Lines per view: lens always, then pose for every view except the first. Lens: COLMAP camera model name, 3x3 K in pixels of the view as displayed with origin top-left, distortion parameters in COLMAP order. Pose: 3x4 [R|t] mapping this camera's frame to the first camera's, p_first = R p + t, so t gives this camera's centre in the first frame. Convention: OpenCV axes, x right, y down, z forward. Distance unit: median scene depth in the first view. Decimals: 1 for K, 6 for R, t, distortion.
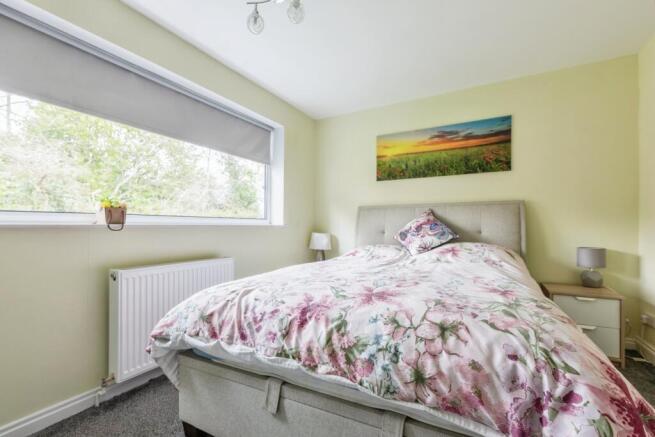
lens RADIAL K [[289.0, 0, 325.7], [0, 289.0, 226.1], [0, 0, 1]] dist [-0.004308, -0.000539]
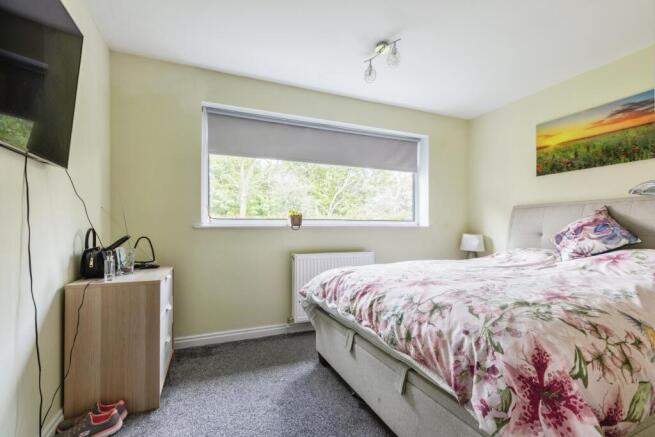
lens RADIAL K [[289.0, 0, 325.7], [0, 289.0, 226.1], [0, 0, 1]] dist [-0.004308, -0.000539]
pose [[0.778784, -0.001131, -0.627291, 0.427358], [-0.000123, 0.999998, -0.001956, -0.003136], [0.627292, 0.001601, 0.778783, -0.163574]]
